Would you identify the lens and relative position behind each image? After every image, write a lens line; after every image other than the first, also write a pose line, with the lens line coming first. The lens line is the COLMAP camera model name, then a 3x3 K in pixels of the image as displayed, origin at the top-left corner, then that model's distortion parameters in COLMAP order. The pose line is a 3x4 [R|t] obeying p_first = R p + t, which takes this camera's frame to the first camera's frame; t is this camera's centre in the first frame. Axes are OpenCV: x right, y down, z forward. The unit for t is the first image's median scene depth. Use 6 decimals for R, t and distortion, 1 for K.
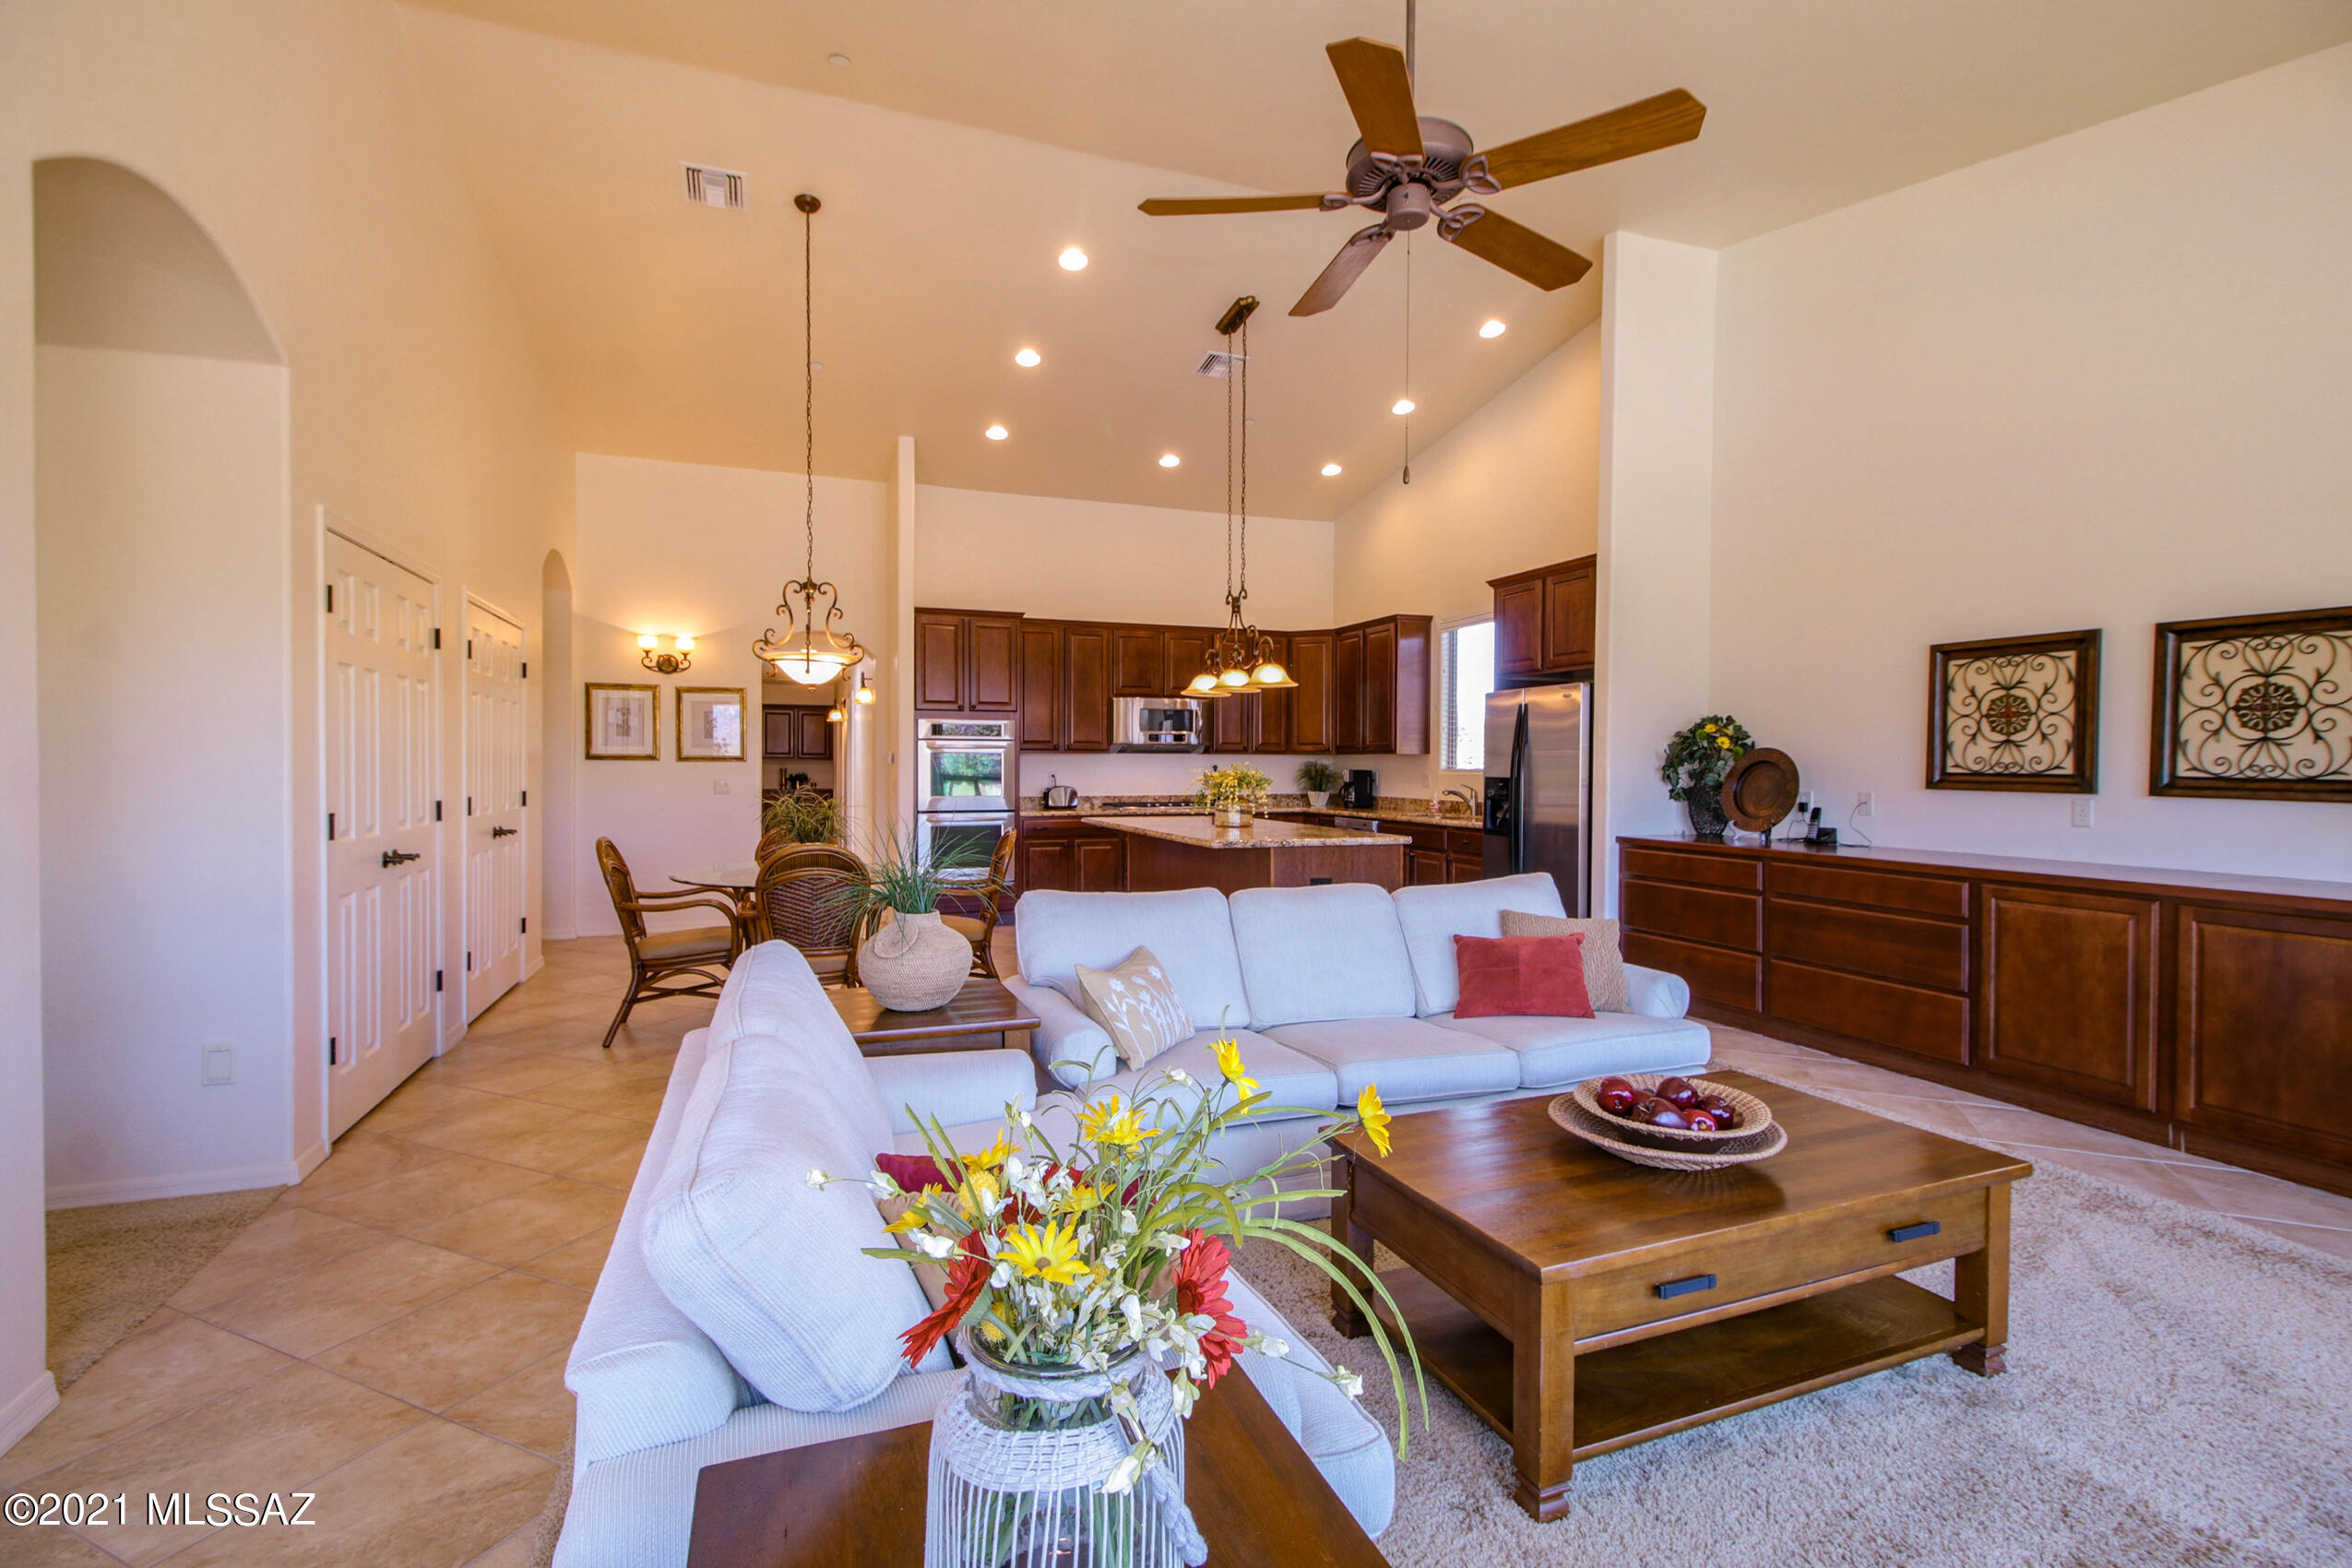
lens RADIAL K [[1065.9, 0, 1176.7], [0, 1065.9, 776.2], [0, 0, 1]] dist [0.005671, 0.000446]
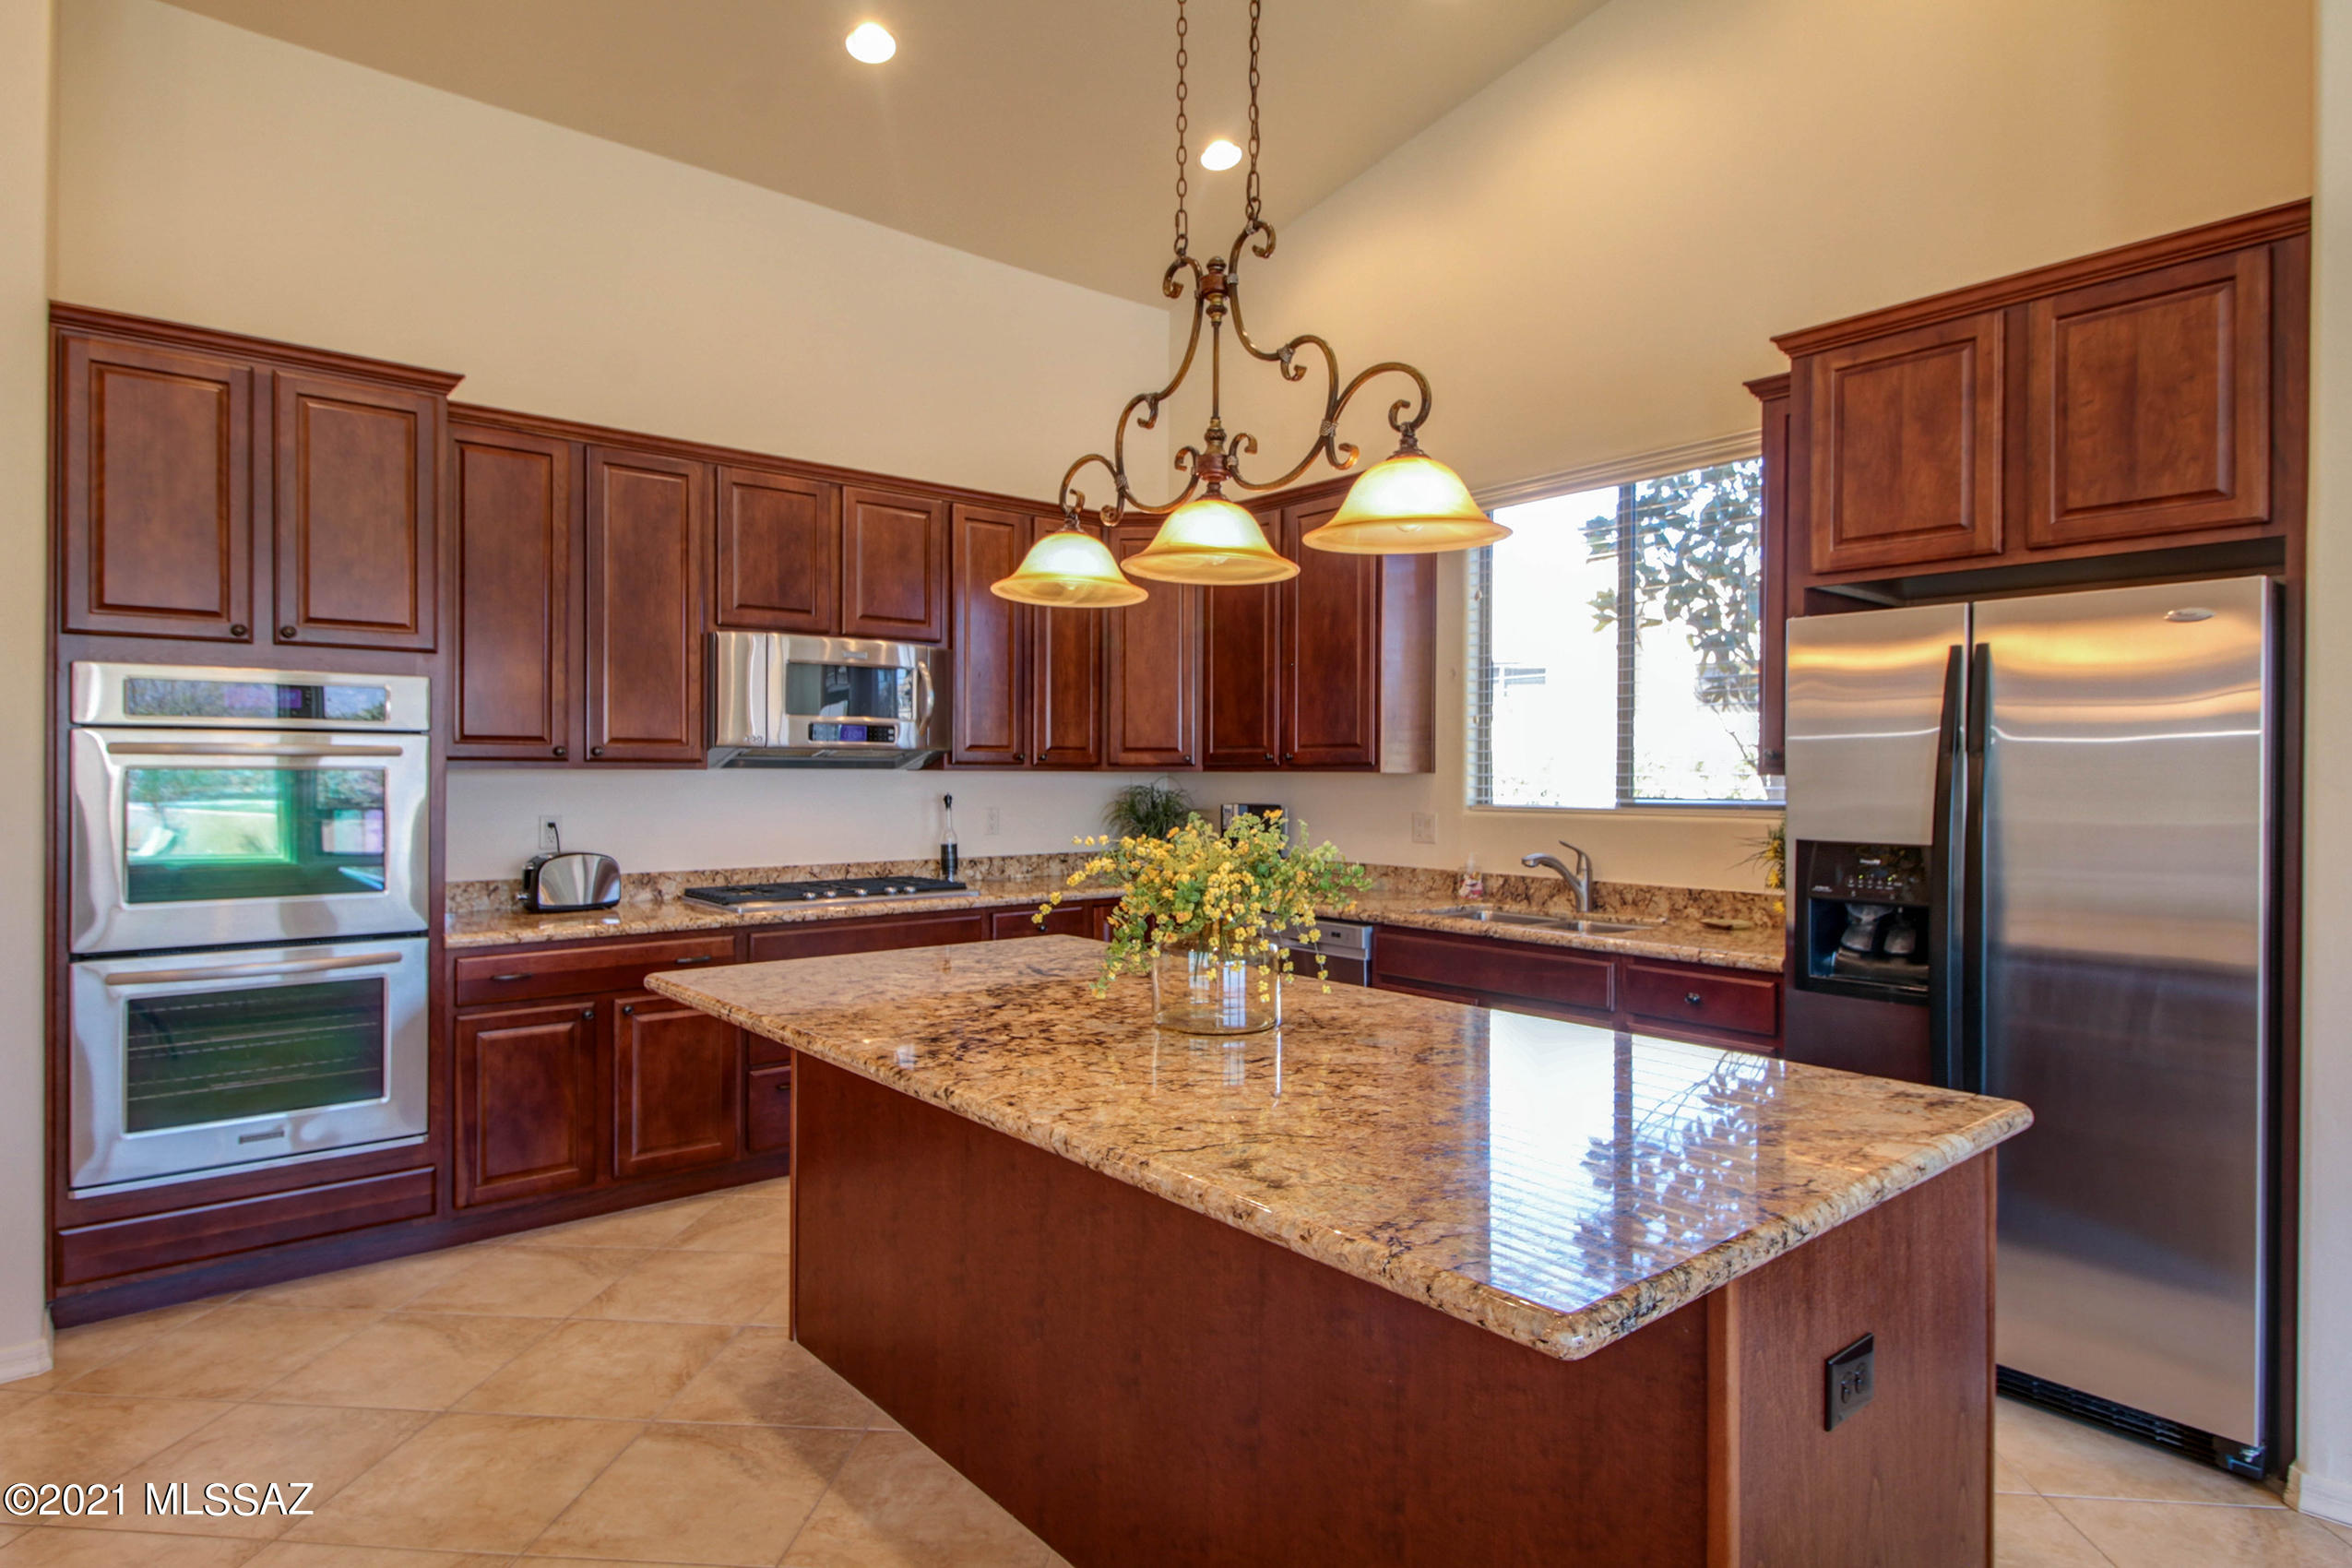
lens RADIAL K [[1274.7, 0, 1184.1], [0, 1274.7, 778.8], [0, 0, 1]] dist [0.011823, -0.004522]
pose [[0.942286, -0.000361, 0.334810, -0.058919], [0.003497, 0.999955, -0.008763, -0.014035], [-0.334792, 0.009428, 0.942245, 0.521528]]
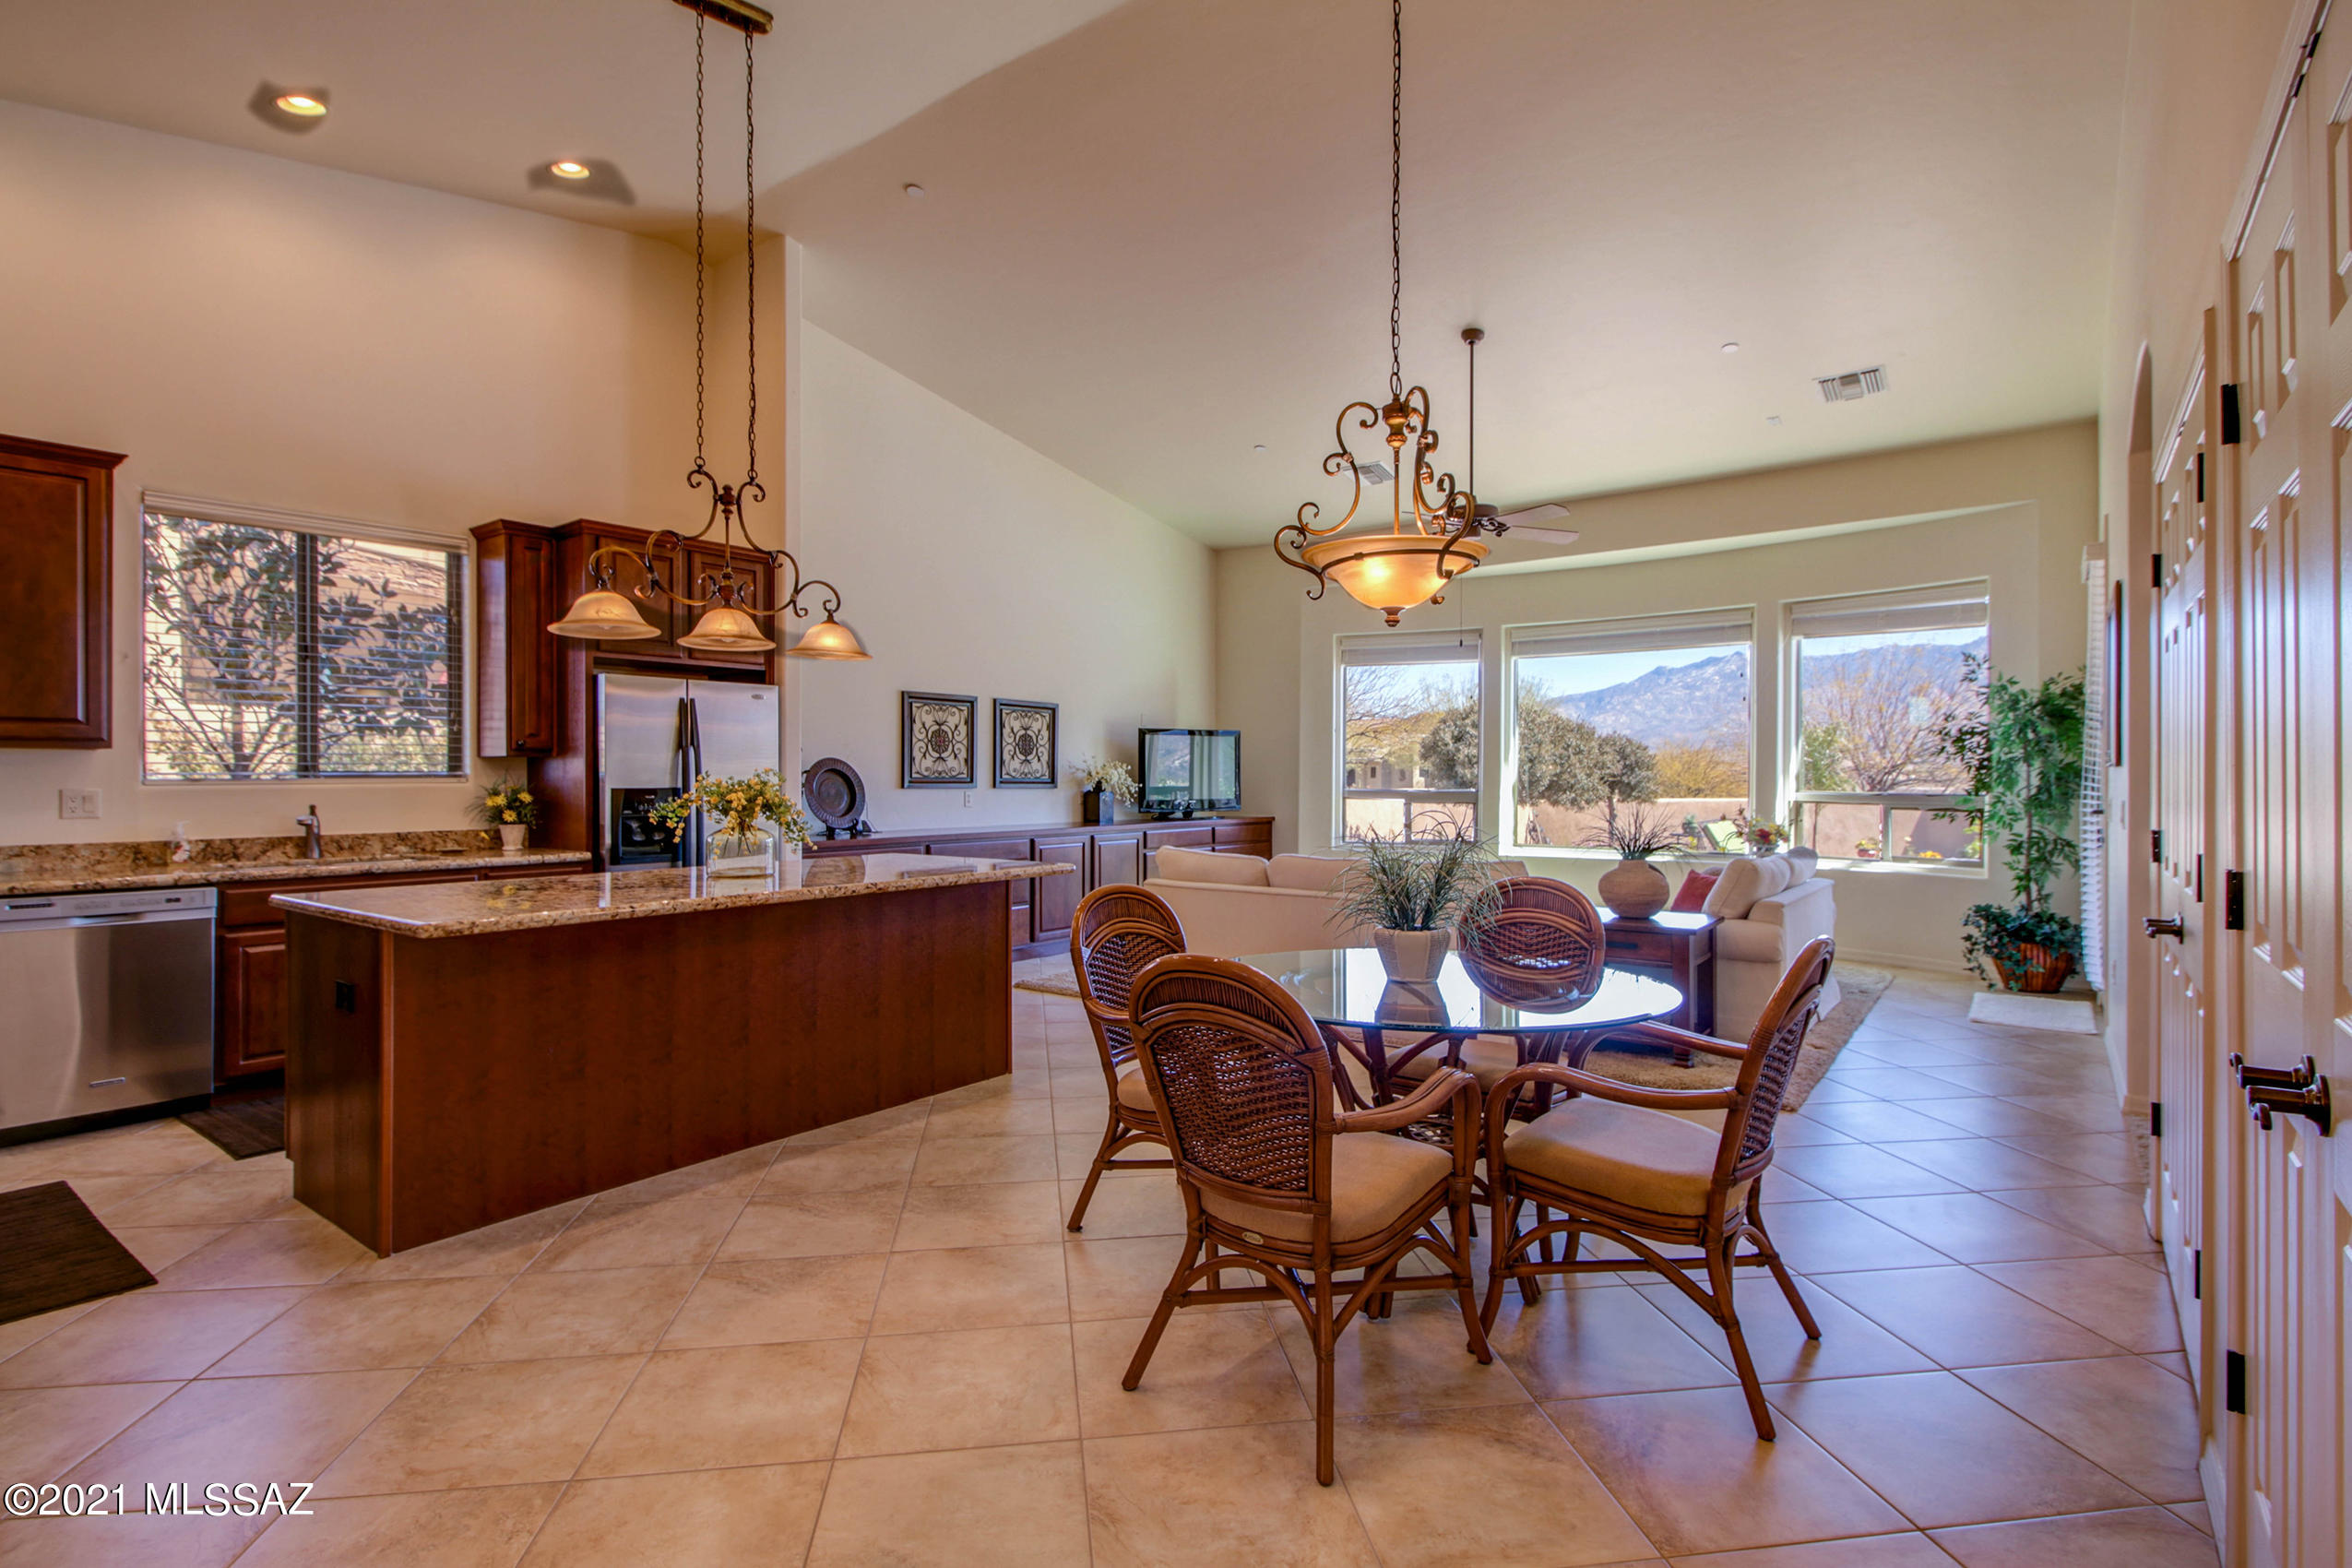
lens RADIAL K [[1128.8, 0, 1167.6], [0, 1128.8, 768.8], [0, 0, 1]] dist [0.004760, -0.002224]
pose [[-0.535124, 0.005955, 0.844752, -0.476994], [0.013339, 0.999910, 0.001401, -0.006531], [-0.844668, 0.012018, -0.535155, 0.890486]]
